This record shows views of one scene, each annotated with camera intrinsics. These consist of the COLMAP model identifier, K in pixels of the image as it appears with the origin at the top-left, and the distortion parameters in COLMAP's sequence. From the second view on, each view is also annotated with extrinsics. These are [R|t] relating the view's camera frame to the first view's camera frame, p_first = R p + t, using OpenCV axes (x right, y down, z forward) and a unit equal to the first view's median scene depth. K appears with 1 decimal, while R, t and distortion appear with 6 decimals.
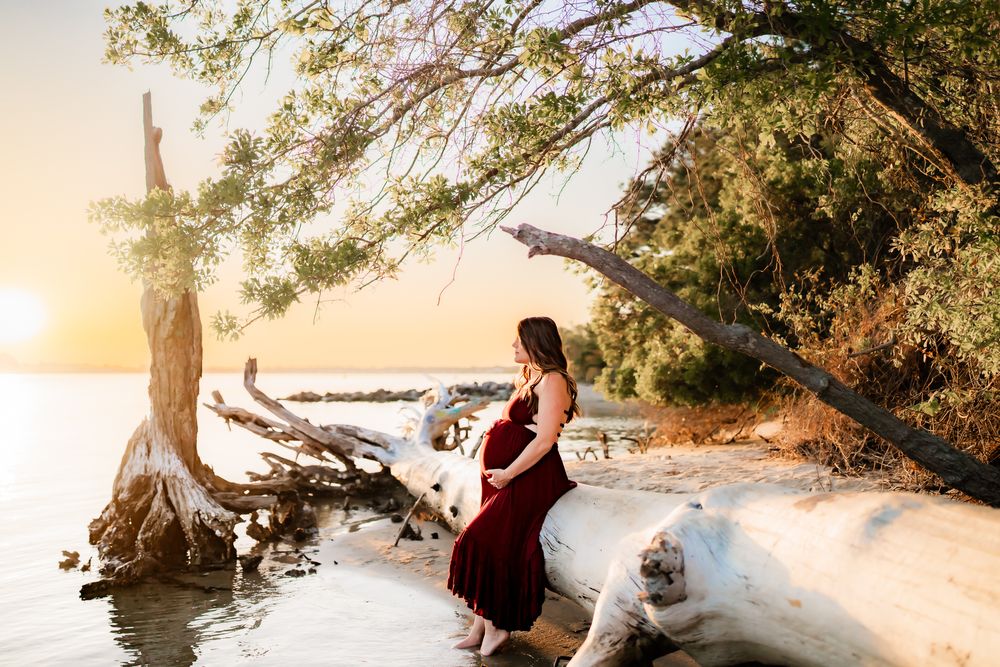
lens RADIAL K [[1135.9, 0, 454.1], [0, 1135.9, 334.9], [0, 0, 1]] dist [-0.015215, 0.049605]
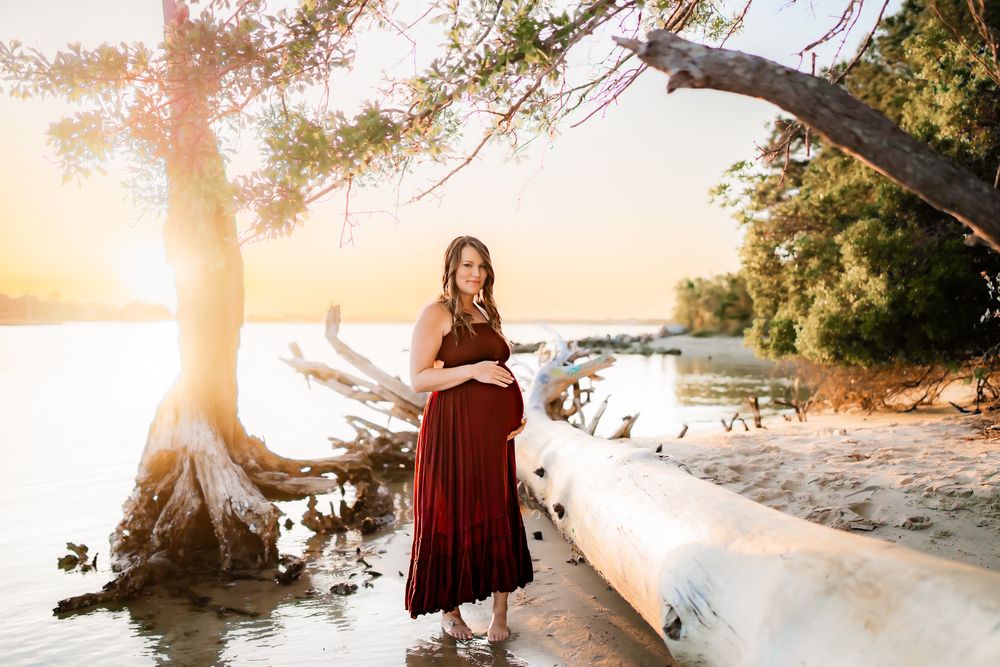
lens RADIAL K [[1135.9, 0, 454.1], [0, 1135.9, 334.9], [0, 0, 1]] dist [-0.015215, 0.049605]
pose [[0.993046, 0.008024, -0.117454, 0.010906], [-0.002984, 0.999070, 0.043025, 0.006463], [0.117690, -0.042375, 0.992146, 0.165911]]
